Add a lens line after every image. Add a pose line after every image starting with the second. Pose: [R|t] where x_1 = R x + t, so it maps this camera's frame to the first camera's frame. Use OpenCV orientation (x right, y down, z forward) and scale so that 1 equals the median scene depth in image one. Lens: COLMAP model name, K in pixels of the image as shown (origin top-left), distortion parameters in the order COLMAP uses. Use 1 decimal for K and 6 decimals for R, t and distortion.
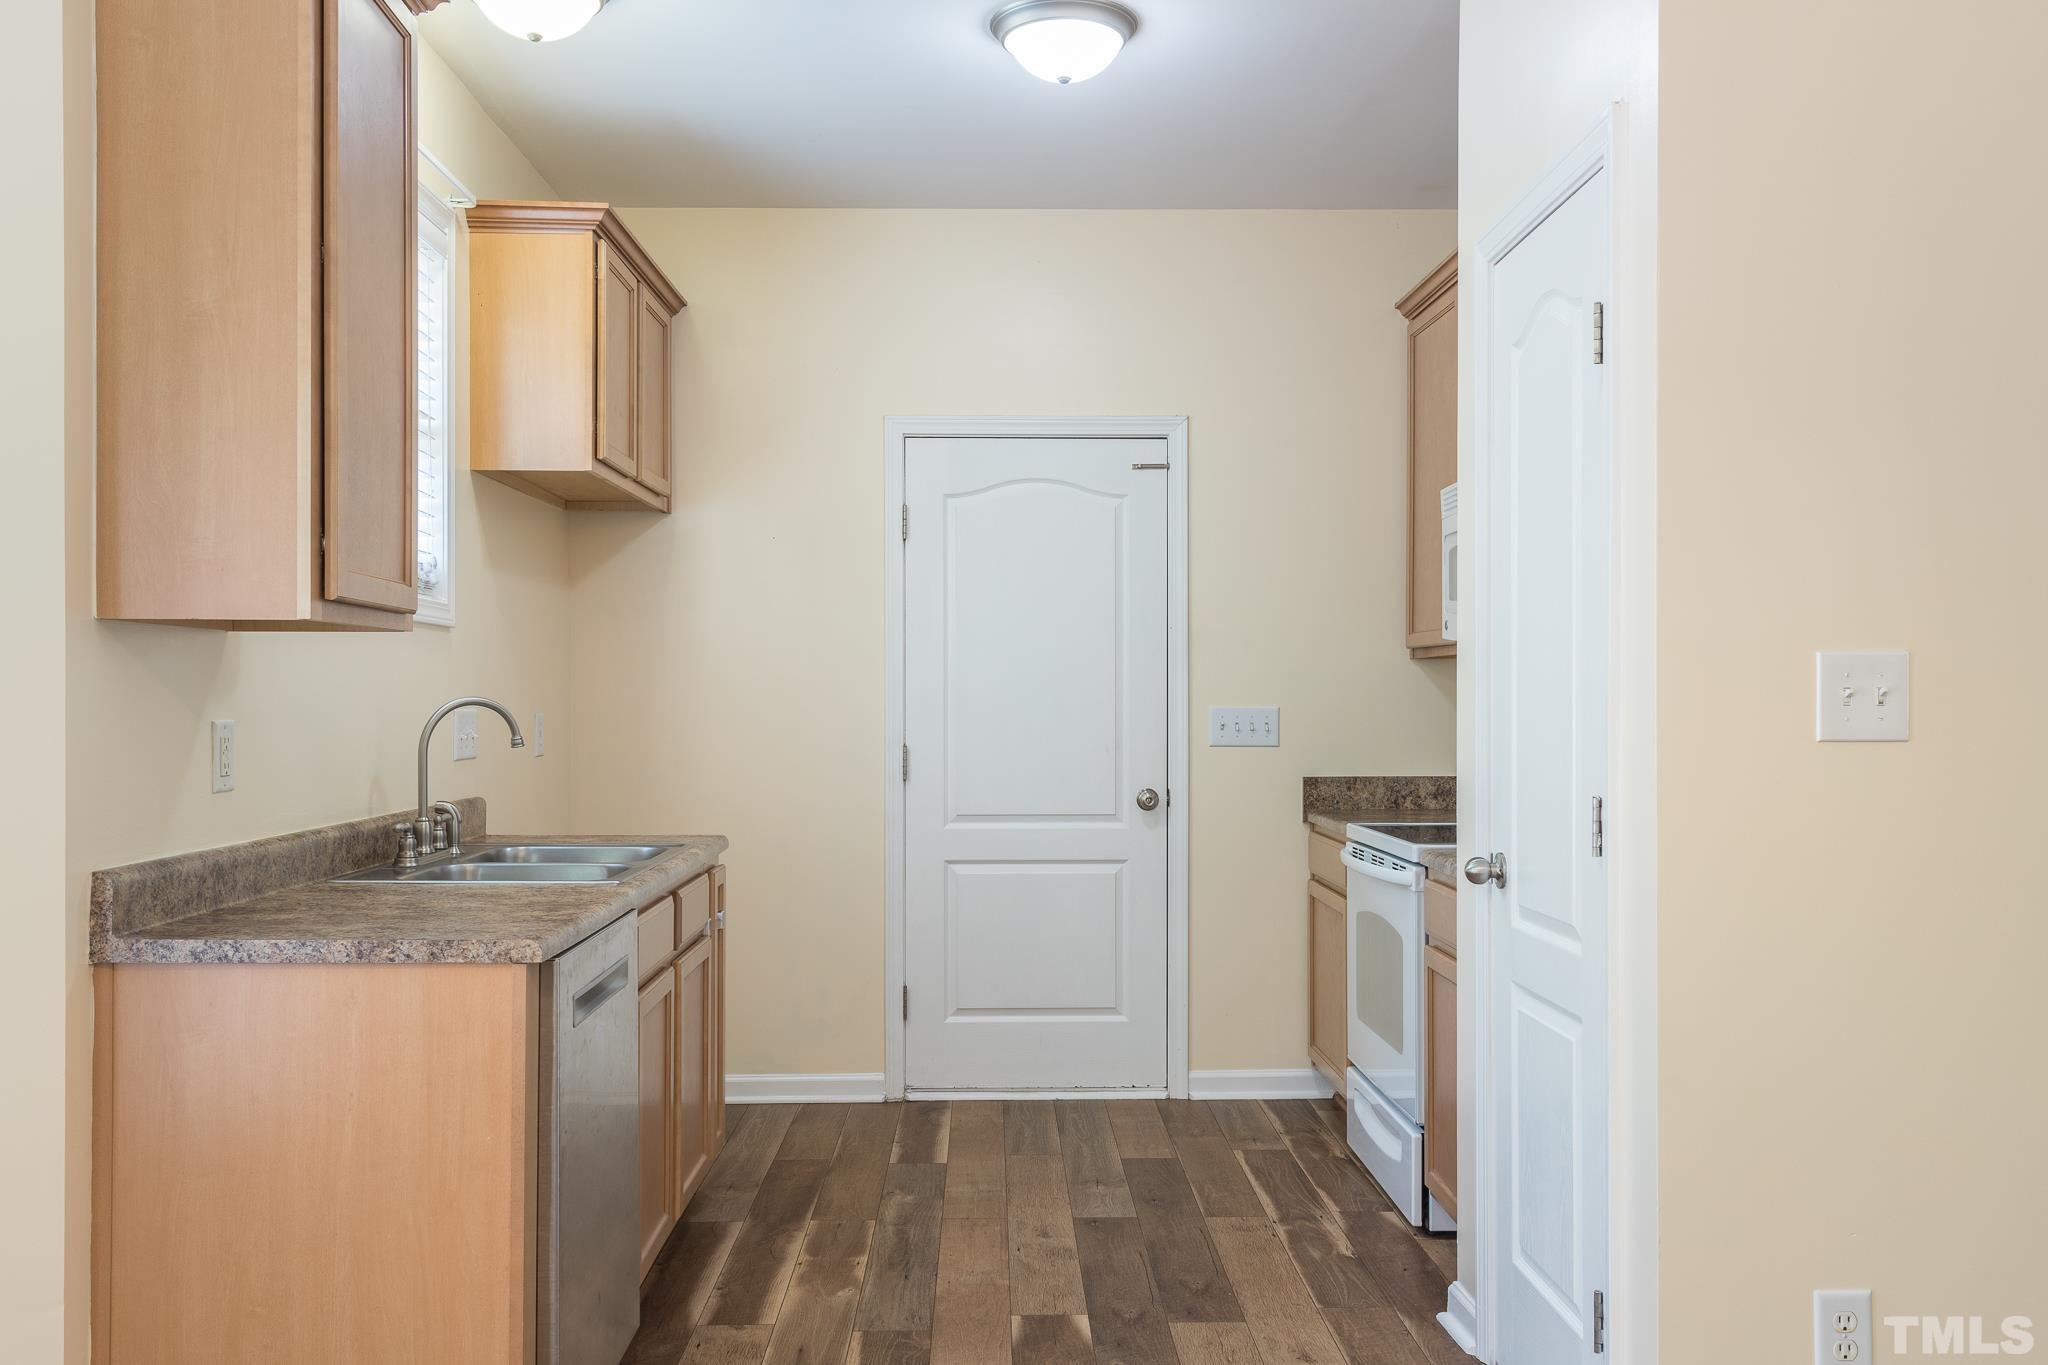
lens RADIAL K [[1707.6, 0, 1034.4], [0, 1707.6, 694.5], [0, 0, 1]] dist [0.008764, 0.007314]
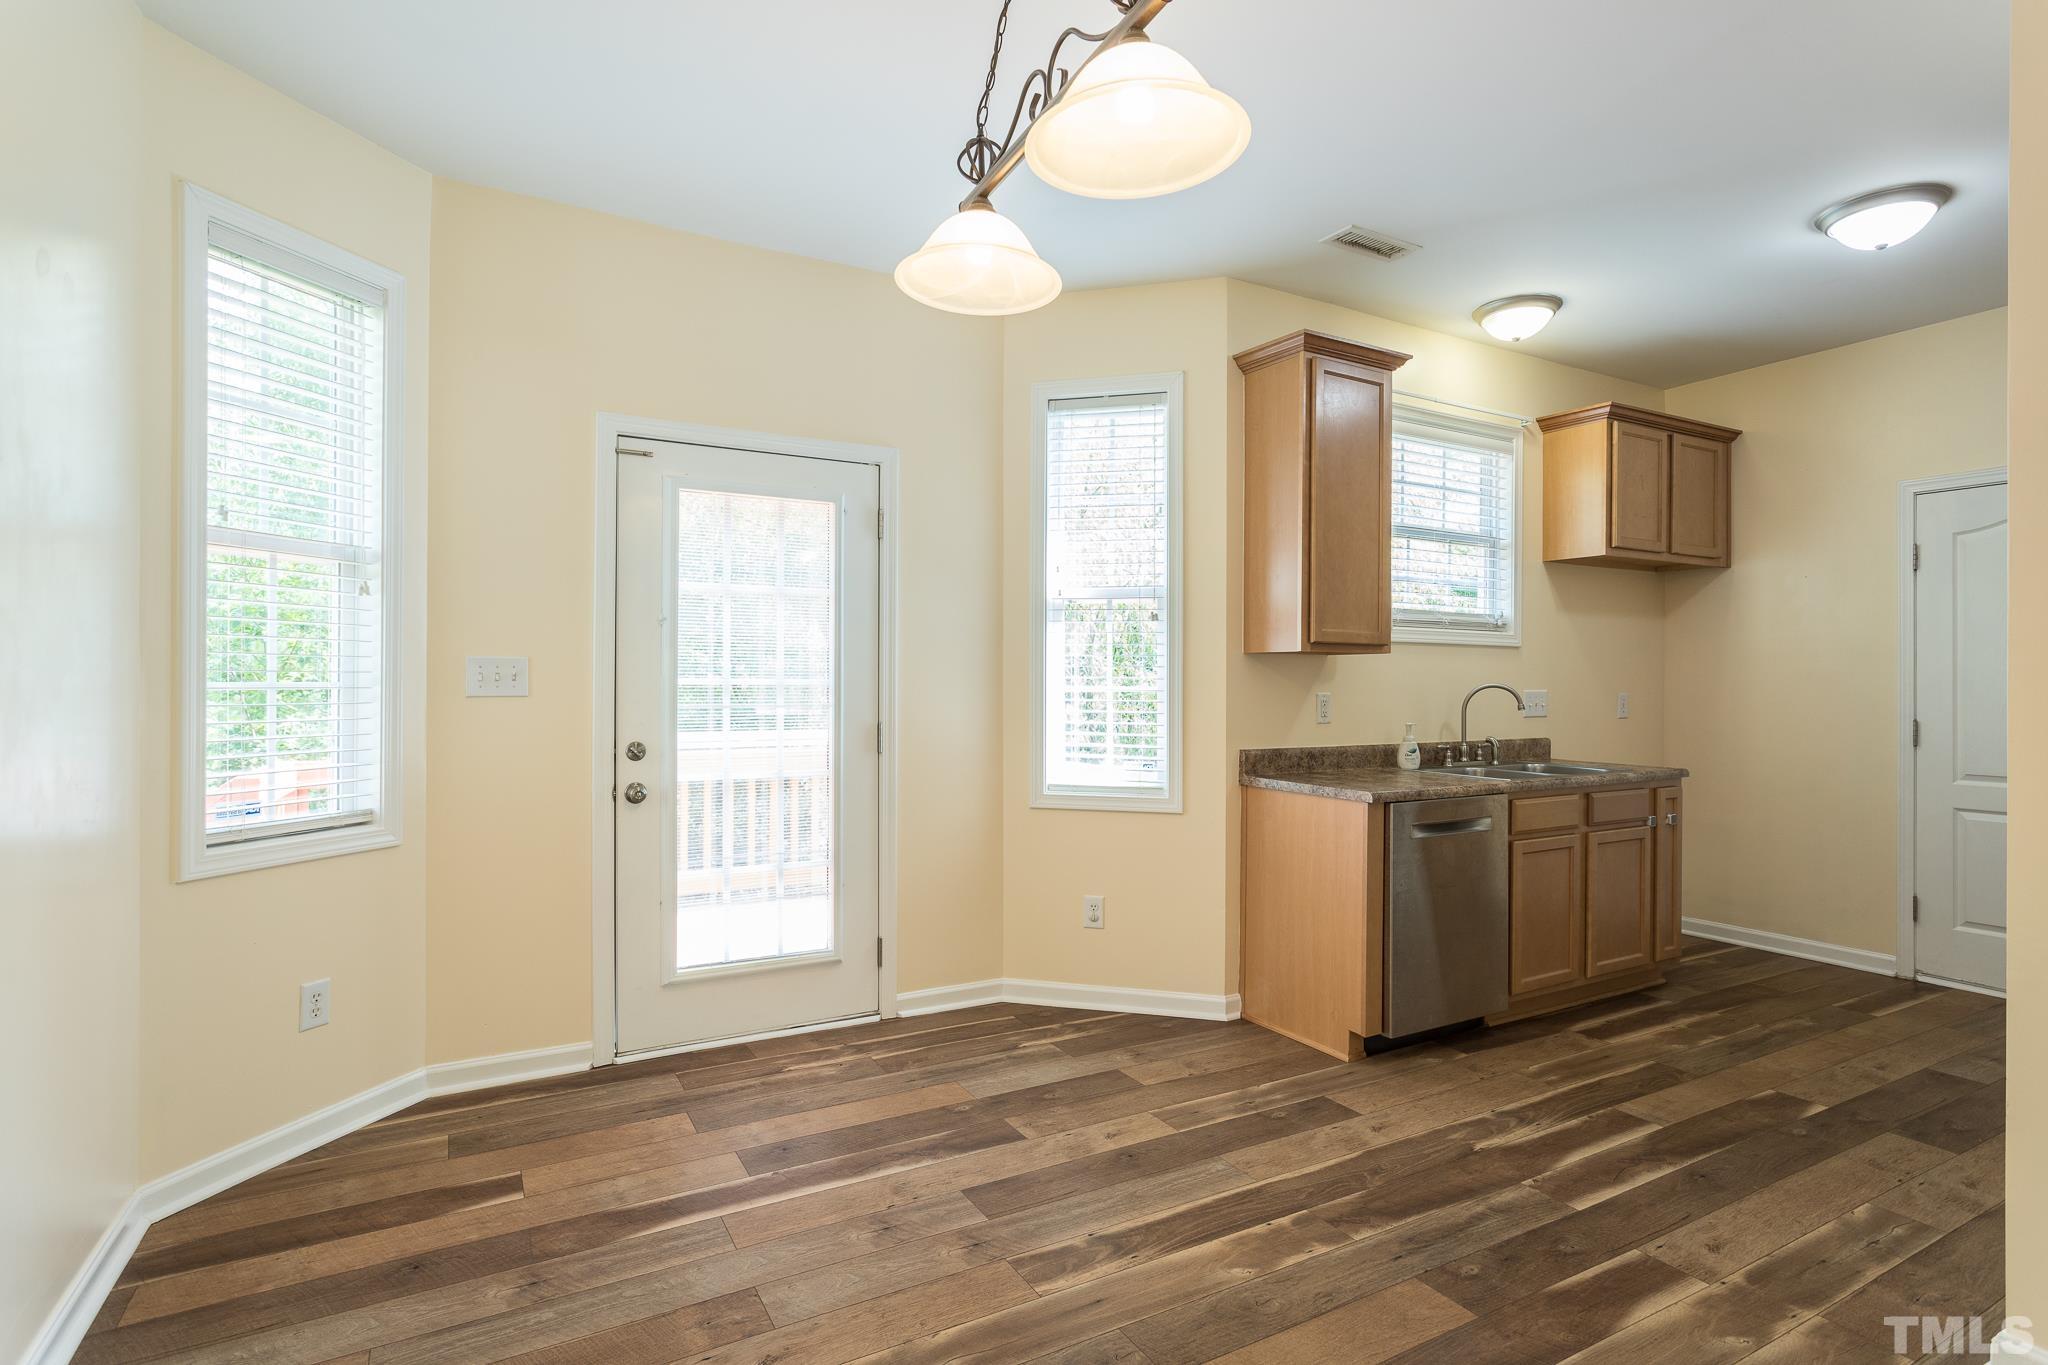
lens RADIAL K [[1018.5, 0, 1029.8], [0, 1018.5, 684.0], [0, 0, 1]] dist [-0.001254, 0.001633]
pose [[0.463307, 0.001938, -0.886196, 0.393308], [-0.001026, 0.999998, 0.001650, 0.000212], [0.886197, 0.000145, 0.463308, -0.006440]]
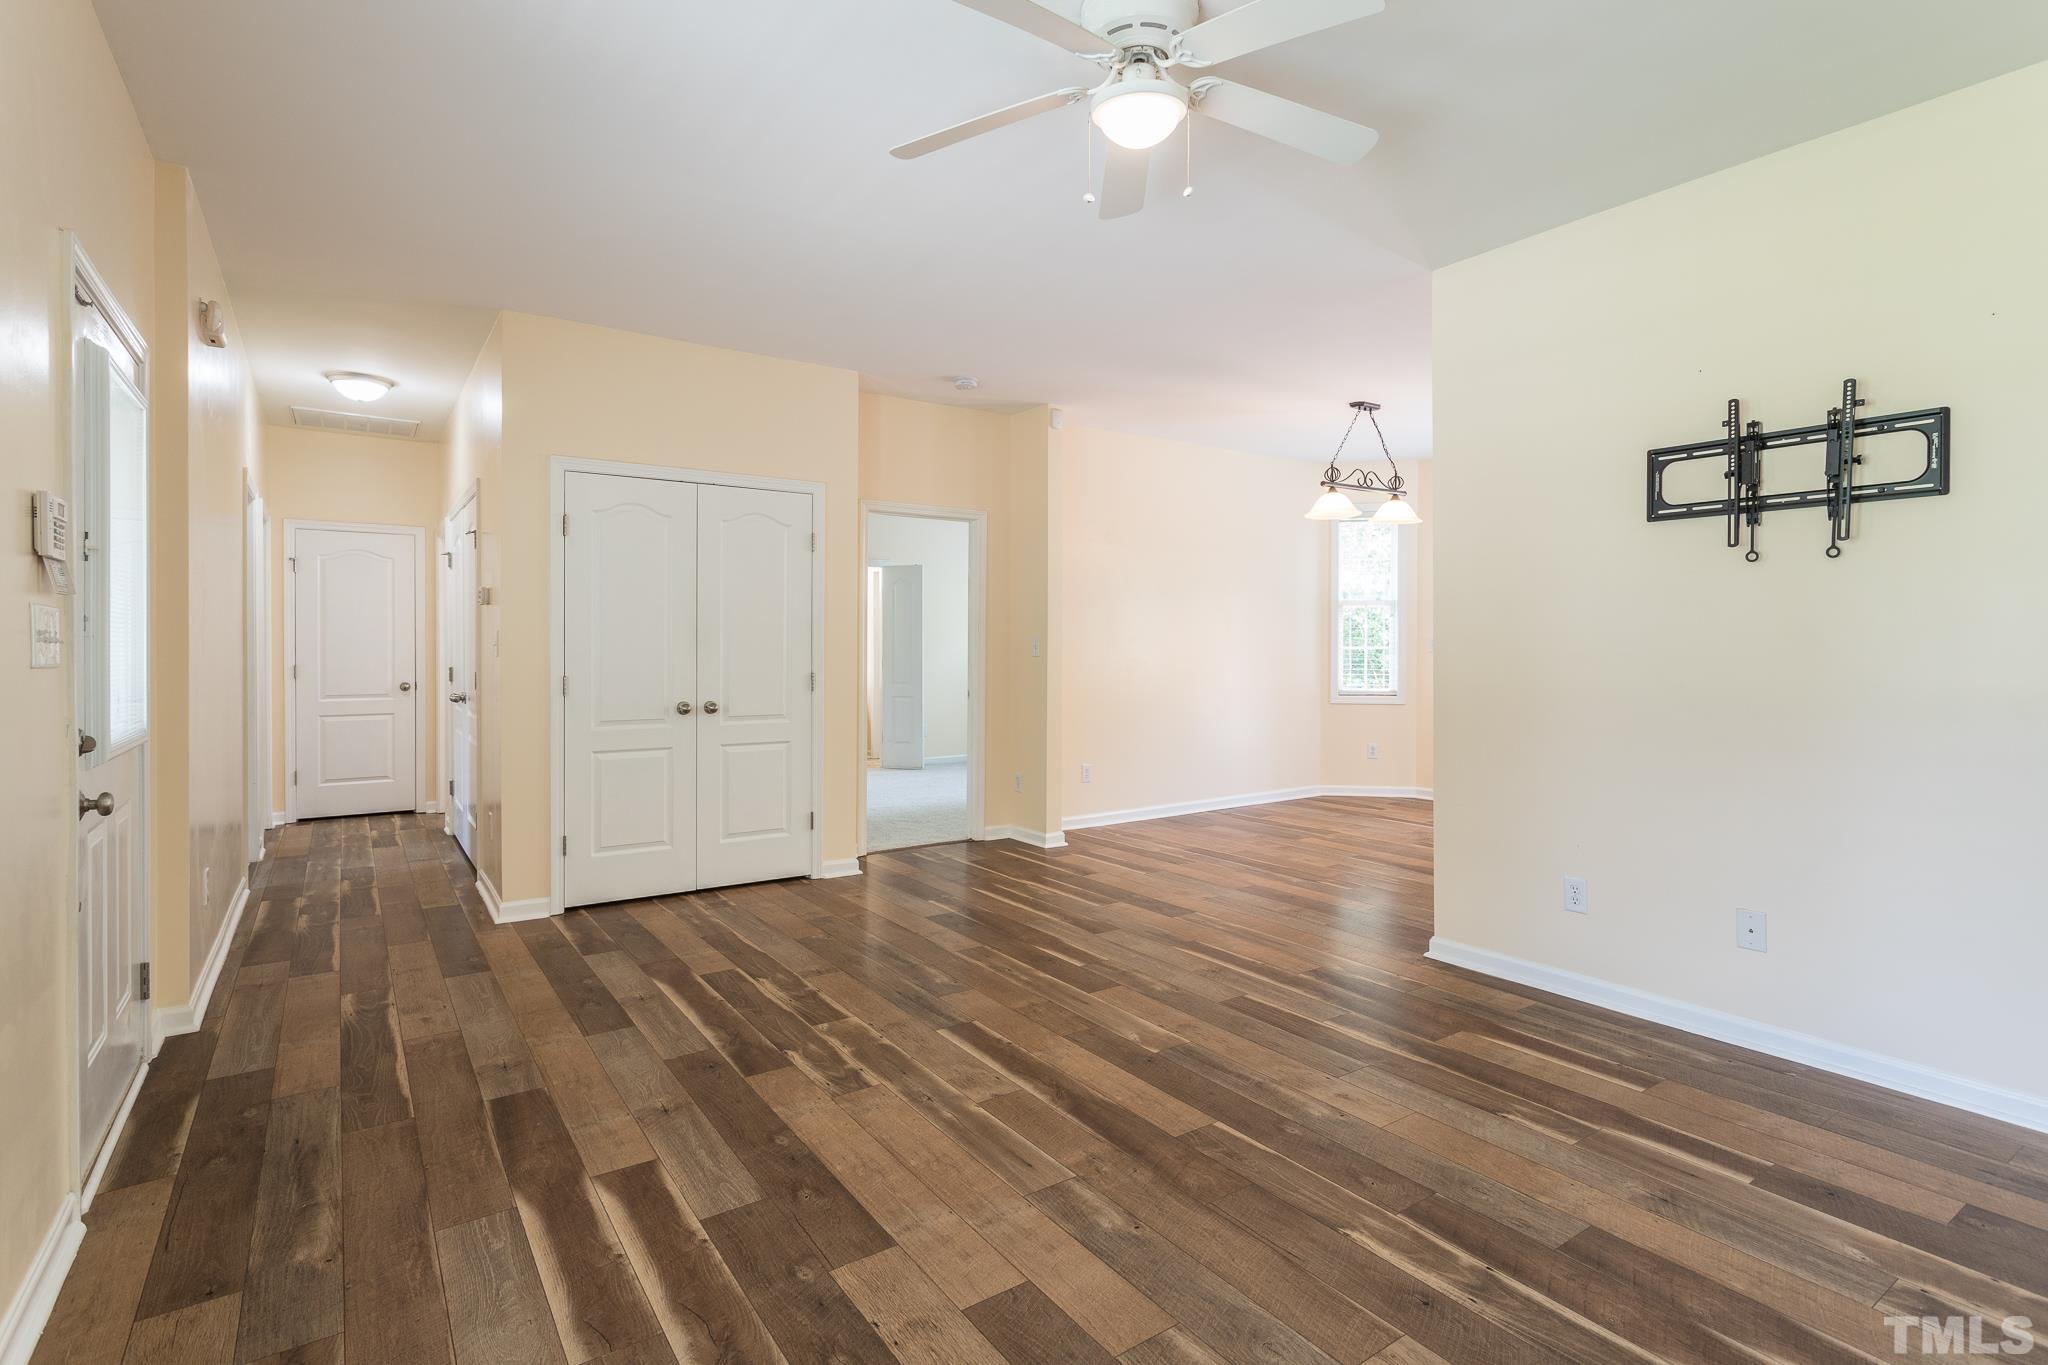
lens RADIAL K [[992.4, 0, 1026.2], [0, 992.4, 653.1], [0, 0, 1]] dist [0.001584, 0.001282]
pose [[-0.838997, 0.003449, -0.544125, 1.229364], [0.001142, 0.999989, 0.004579, 0.003254], [0.544134, 0.003221, -0.838992, 1.140447]]
